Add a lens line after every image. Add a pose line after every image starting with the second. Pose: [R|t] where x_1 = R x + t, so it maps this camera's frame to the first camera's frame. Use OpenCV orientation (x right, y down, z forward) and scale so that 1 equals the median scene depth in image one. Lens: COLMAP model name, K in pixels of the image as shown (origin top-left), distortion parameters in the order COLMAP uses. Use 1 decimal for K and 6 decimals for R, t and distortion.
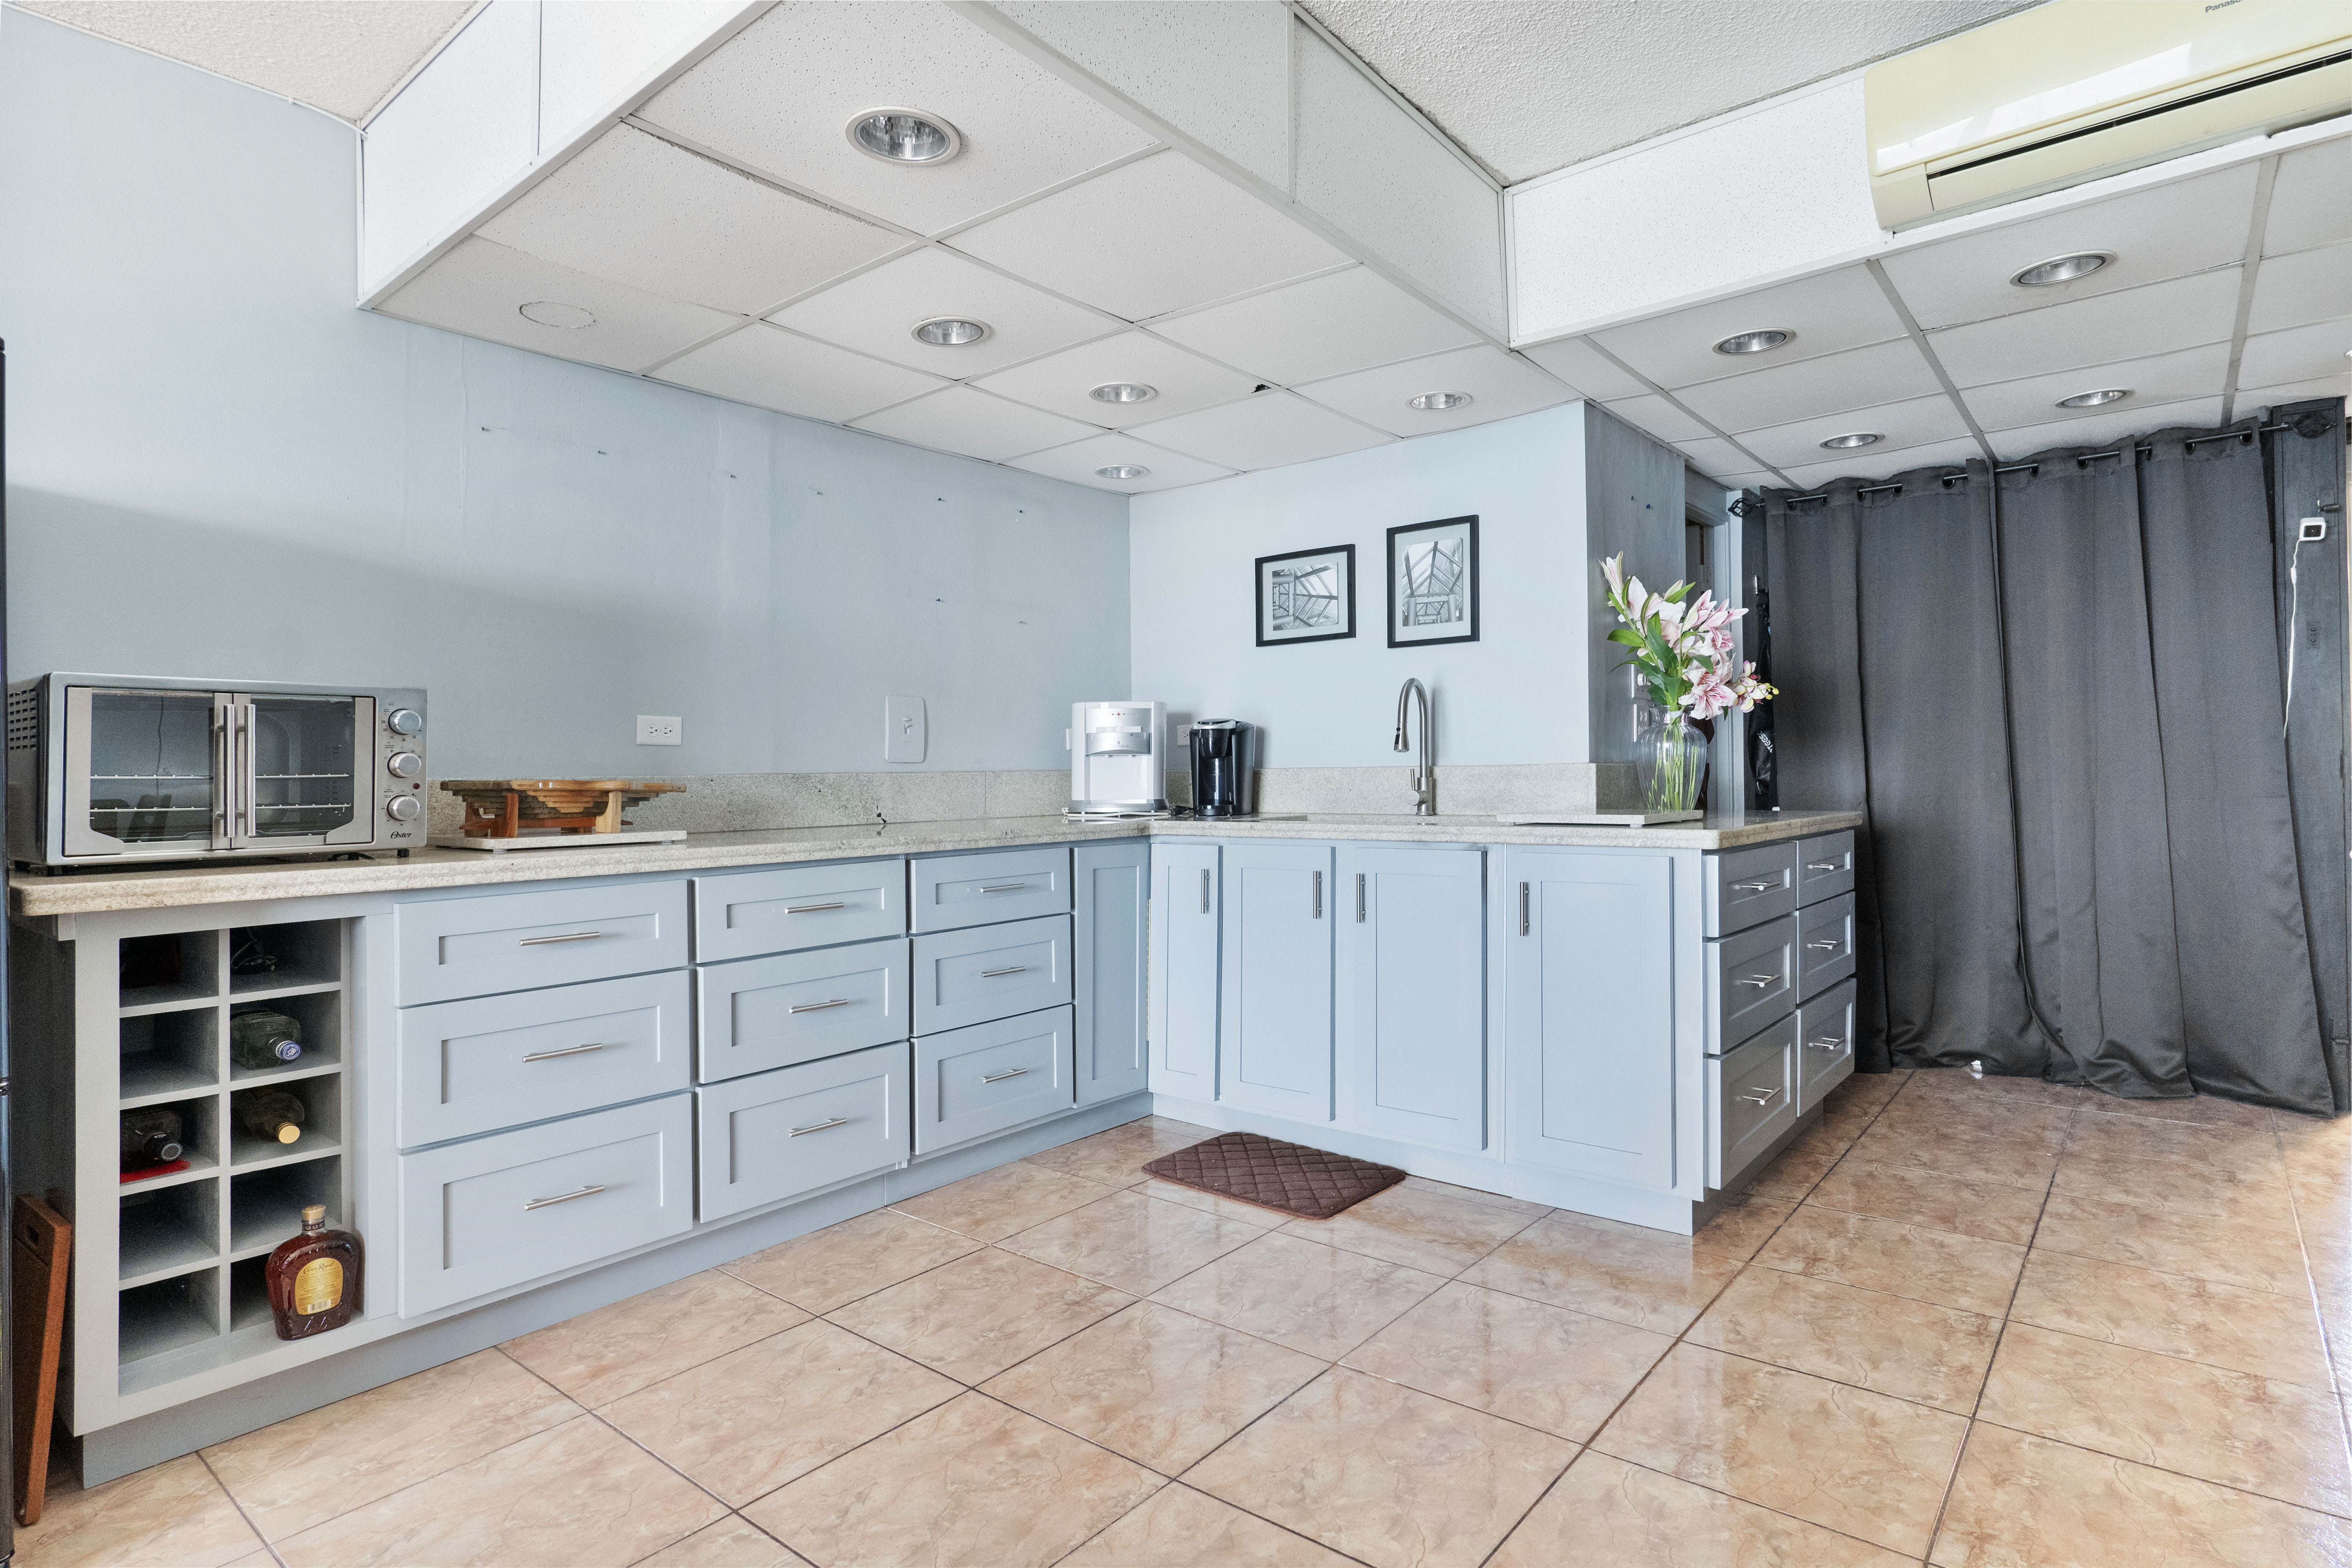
lens RADIAL K [[1227.1, 0, 1162.5], [0, 1227.1, 784.3], [0, 0, 1]] dist [-0.004876, 0.000631]
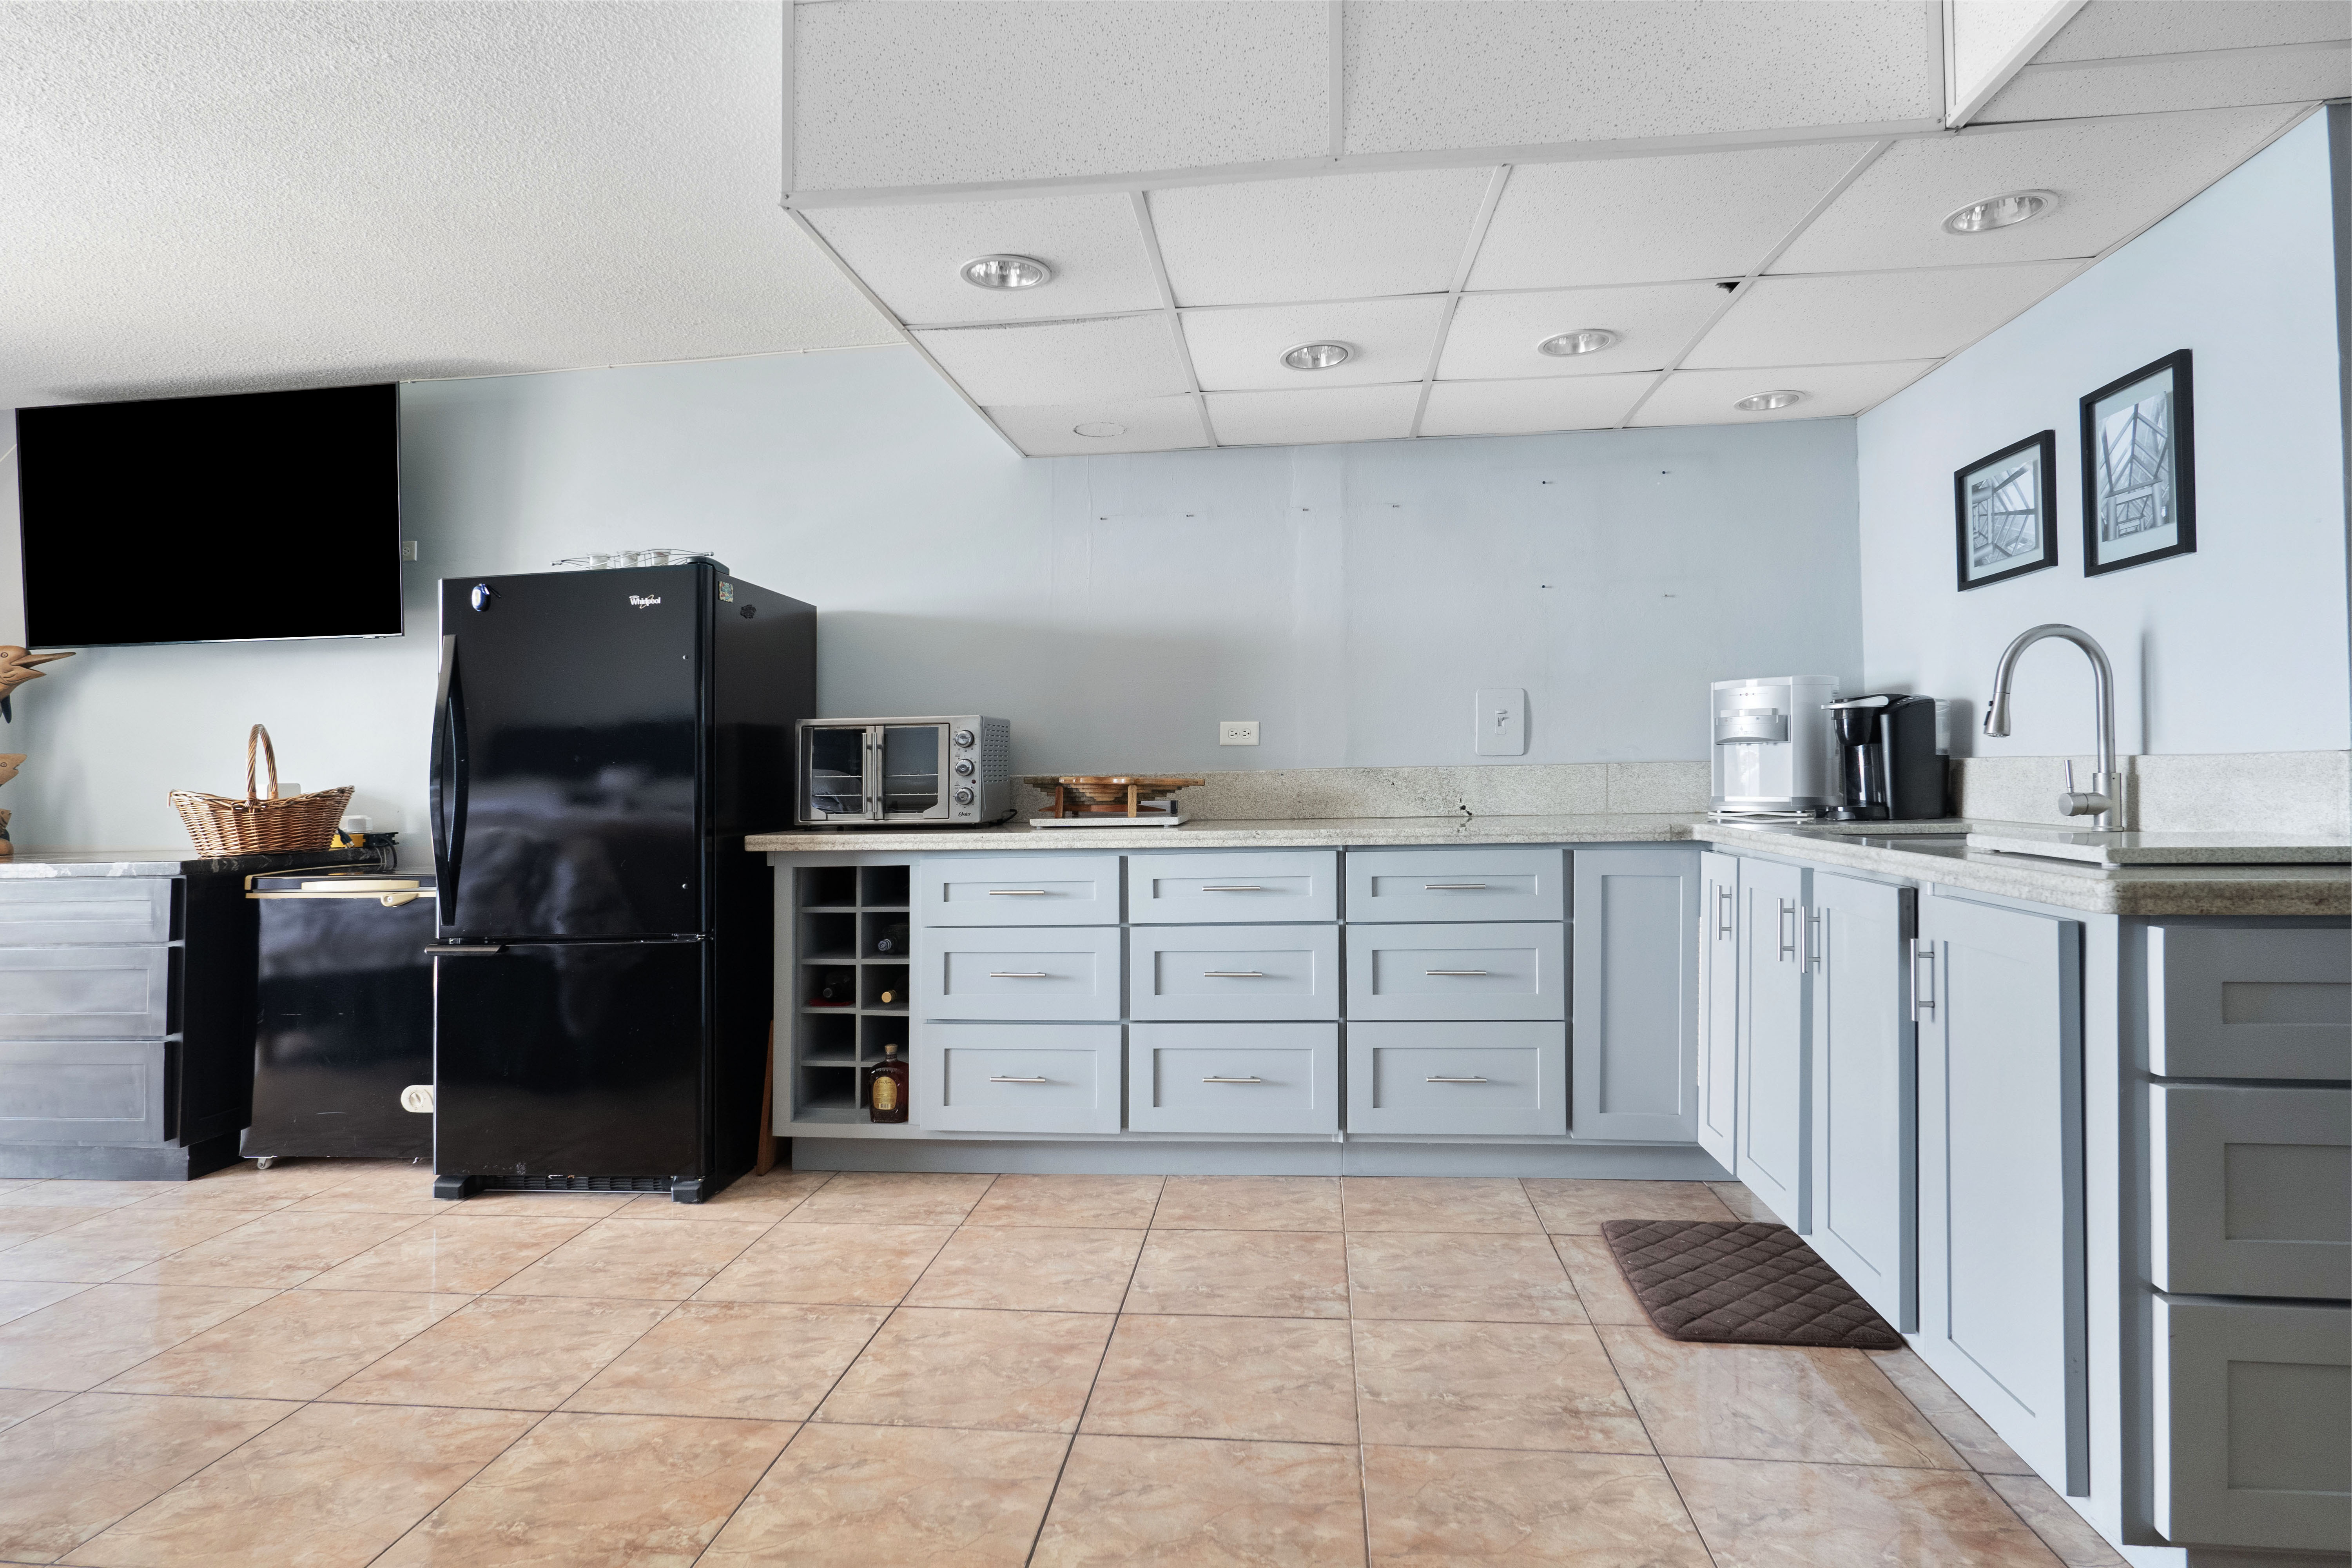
lens RADIAL K [[1227.2, 0, 1170.4], [0, 1227.2, 744.4], [0, 0, 1]] dist [-0.021275, 0.001003]
pose [[0.550896, -0.014418, -0.834450, 0.595392], [0.003494, 0.999882, -0.014969, -0.015945], [0.834567, 0.005331, 0.550881, 0.292447]]
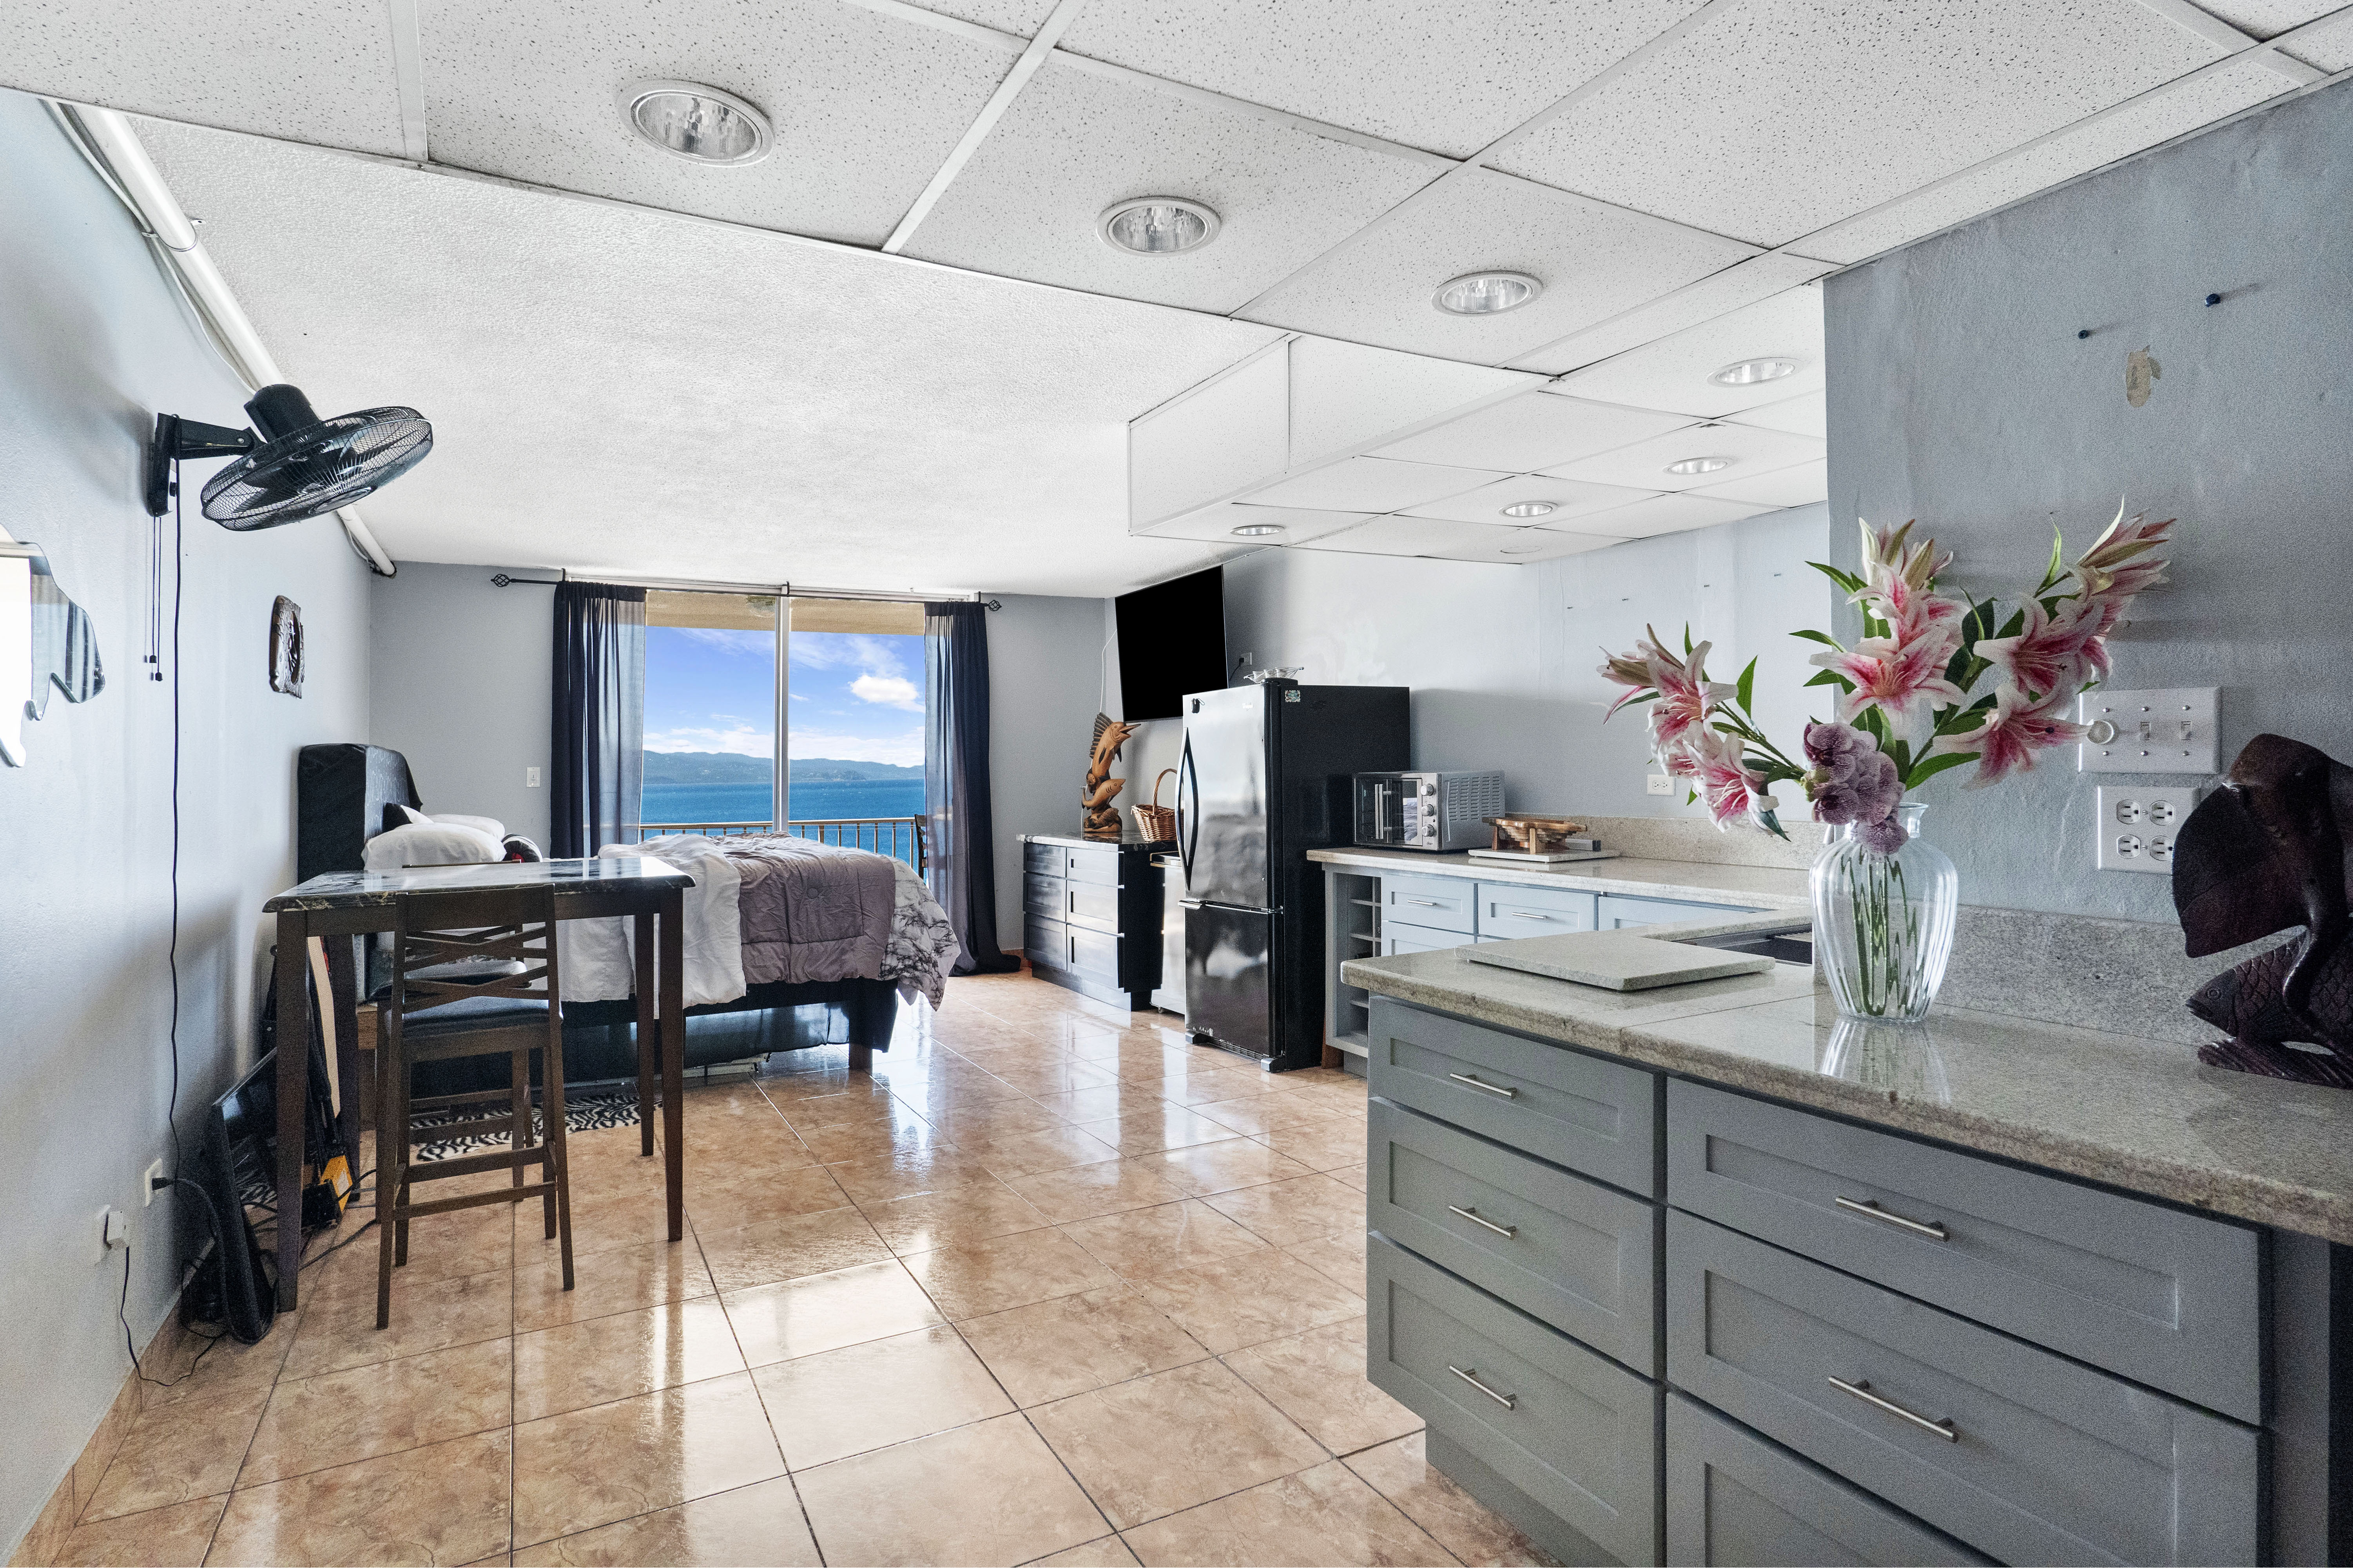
lens RADIAL K [[1227.6, 0, 1170.9], [0, 1227.6, 744.4], [0, 0, 1]] dist [-0.021275, 0.001003]
pose [[-0.373255, 0.005199, -0.927714, 1.152141], [0.017138, 0.999852, -0.001291, -0.103483], [0.927571, -0.016381, -0.373289, 1.061986]]
